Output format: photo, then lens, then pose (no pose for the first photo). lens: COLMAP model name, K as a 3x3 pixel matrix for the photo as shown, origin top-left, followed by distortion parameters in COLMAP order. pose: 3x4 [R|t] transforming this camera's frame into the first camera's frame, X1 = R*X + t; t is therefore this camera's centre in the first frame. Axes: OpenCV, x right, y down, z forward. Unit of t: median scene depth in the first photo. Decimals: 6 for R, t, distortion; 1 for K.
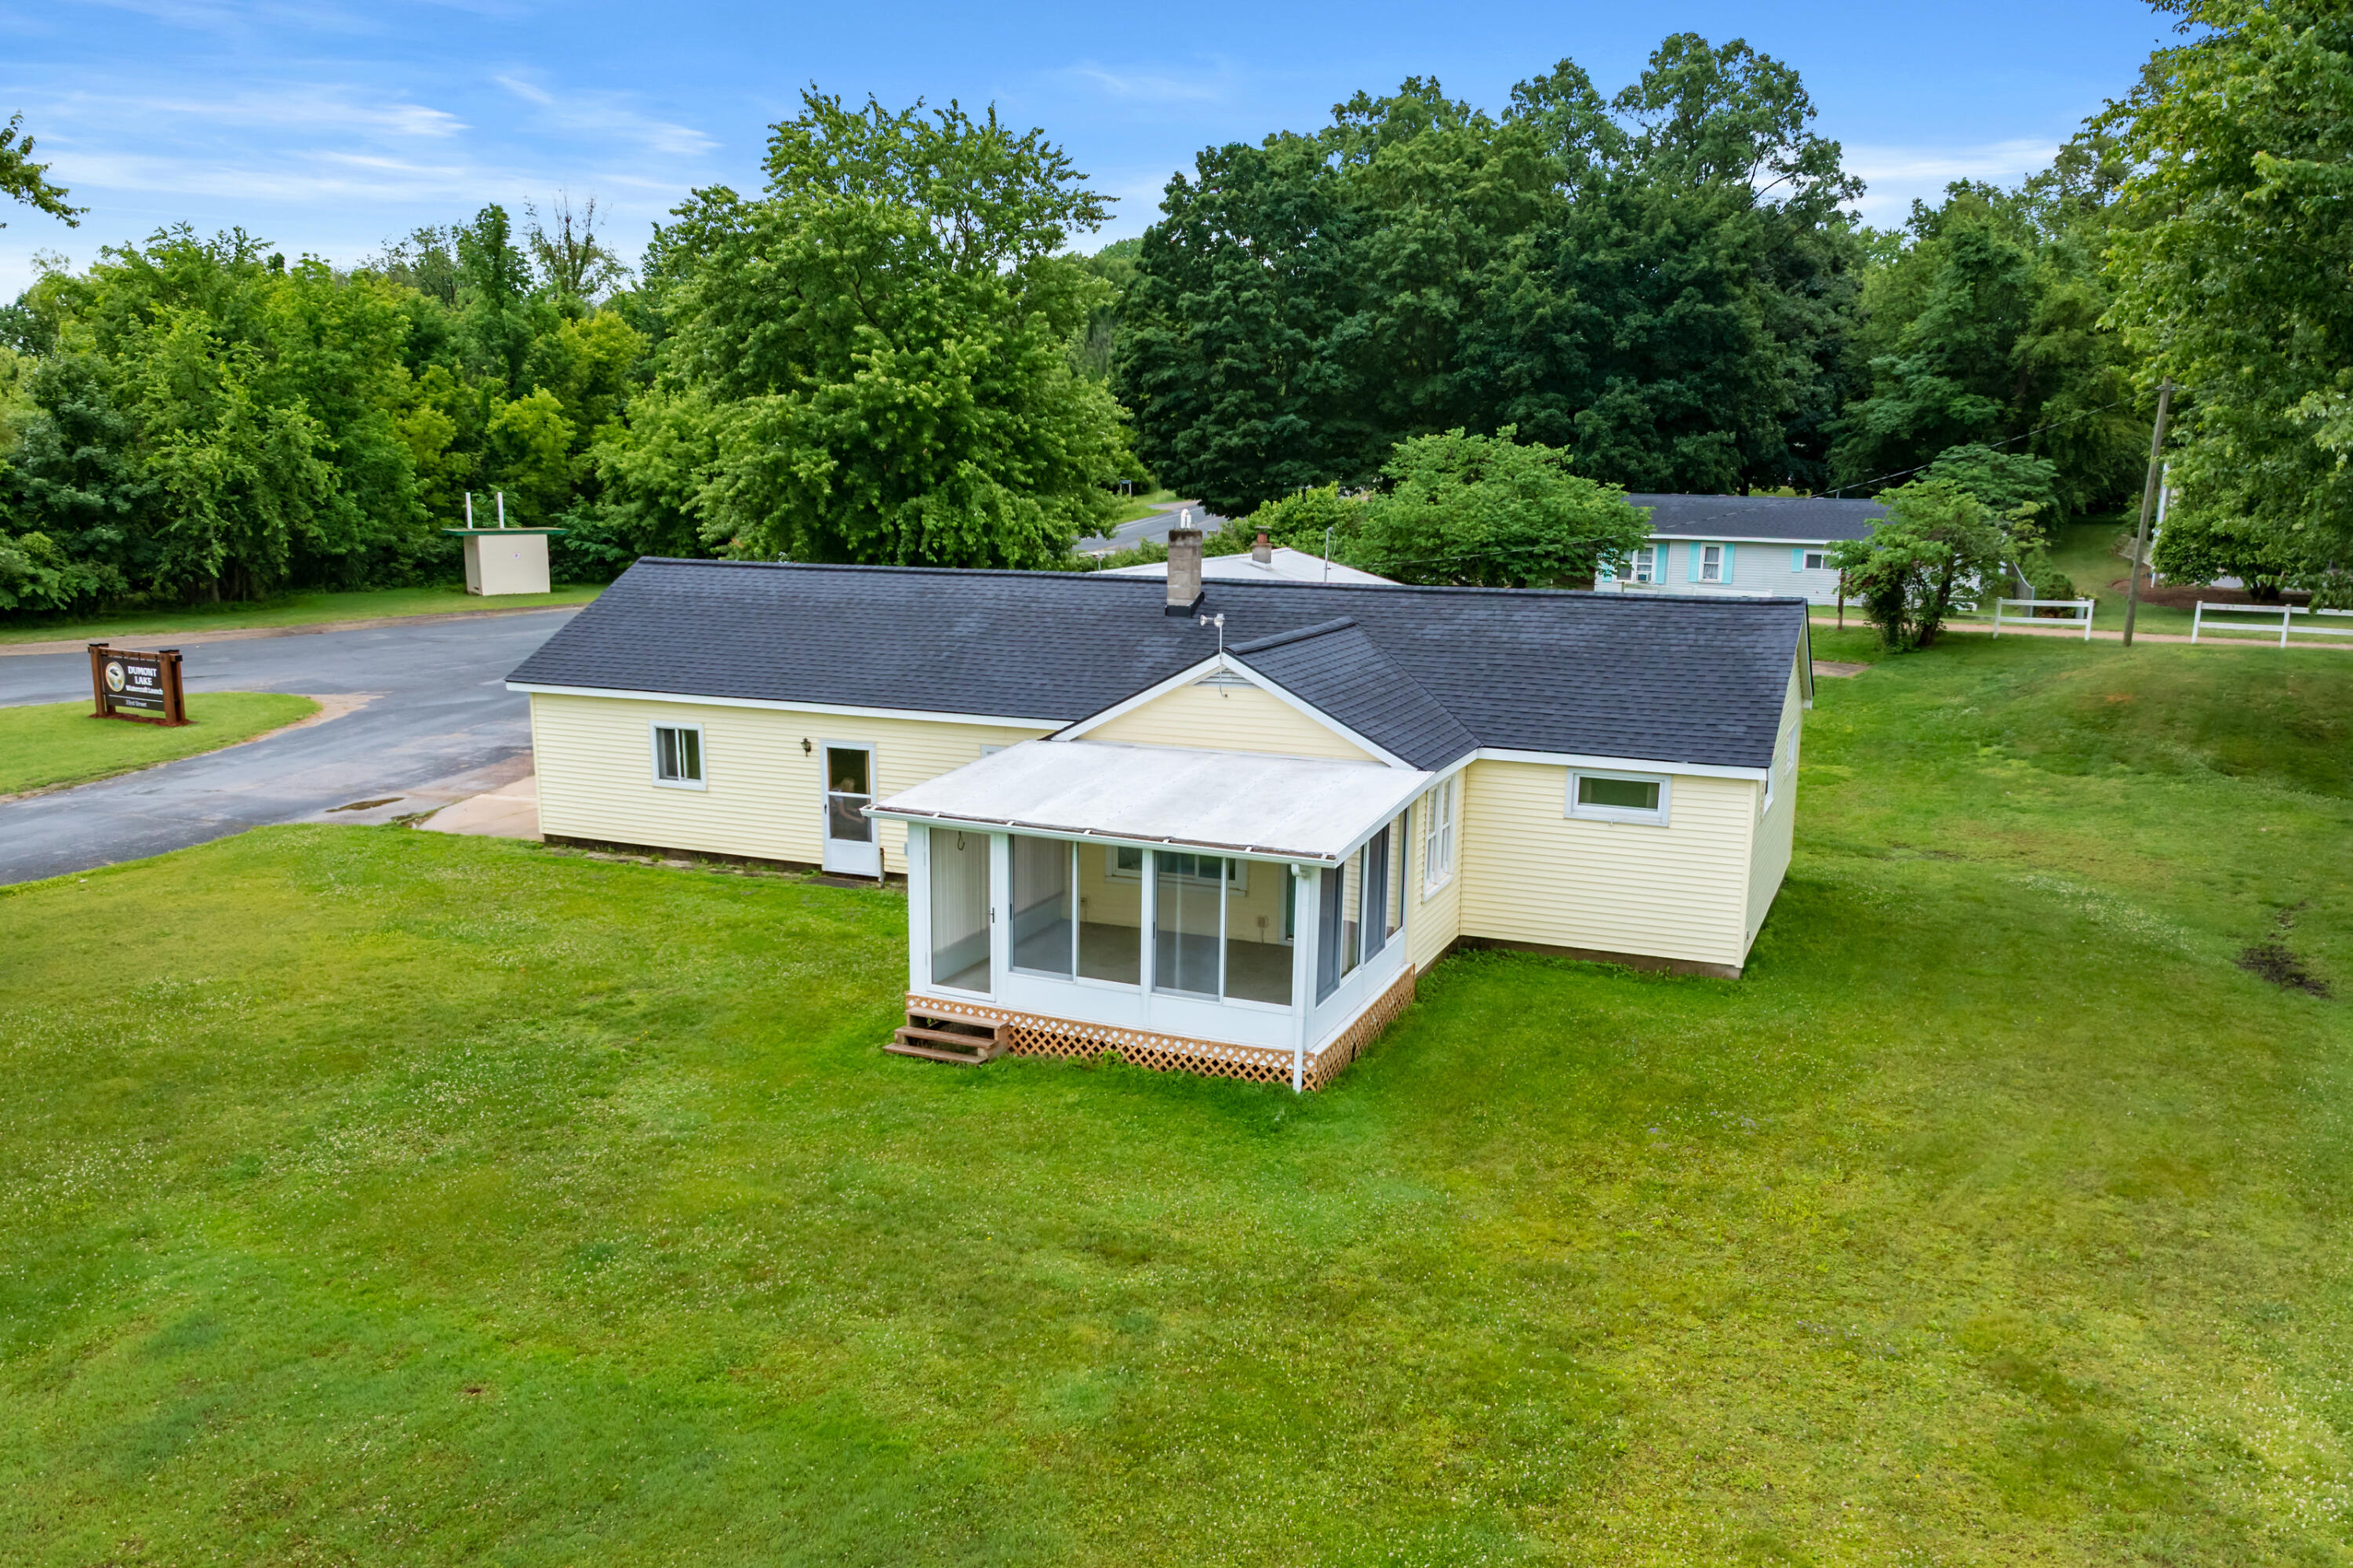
lens RADIAL K [[1829.0, 0, 1204.8], [0, 1829.0, 788.5], [0, 0, 1]] dist [-0.022755, 0.001744]
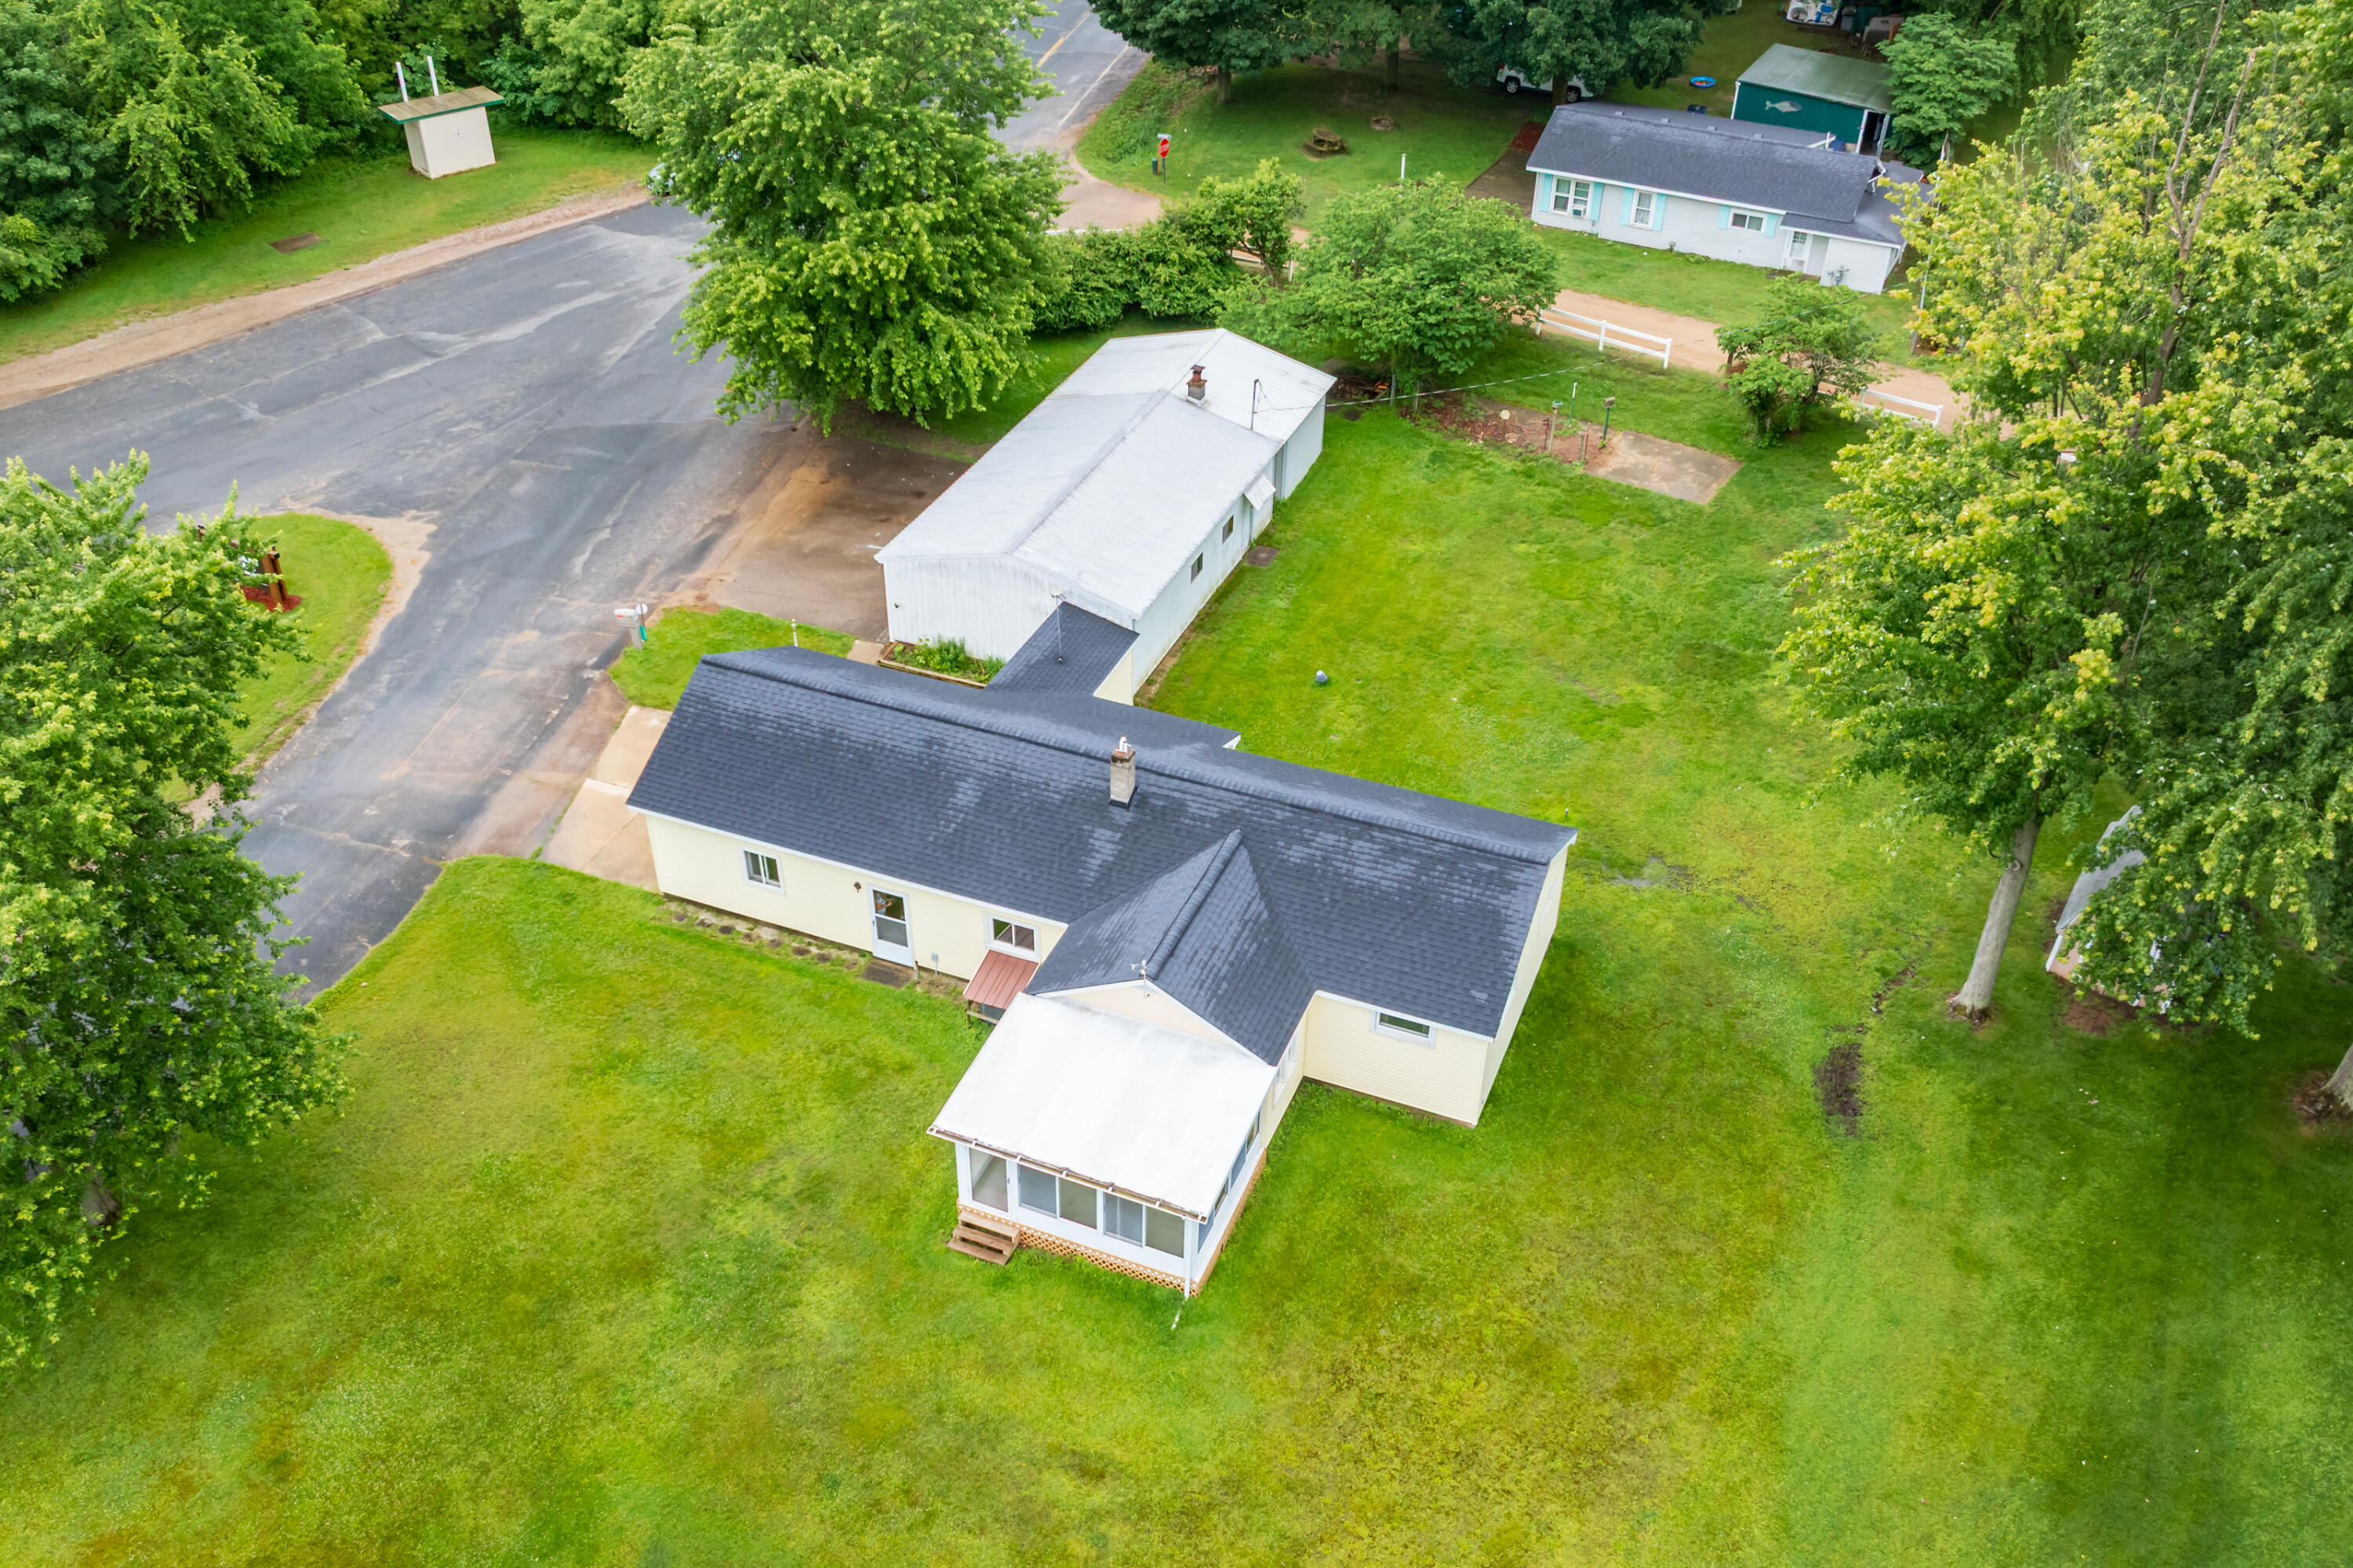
lens RADIAL K [[1971.2, 0, 1171.5], [0, 1971.2, 785.4], [0, 0, 1]] dist [-0.018015, -0.004234]
pose [[0.999991, -0.004050, 0.001139, 0.023403], [0.003232, 0.912776, 0.408449, -0.697378], [-0.002694, -0.408441, 0.912781, -0.352961]]
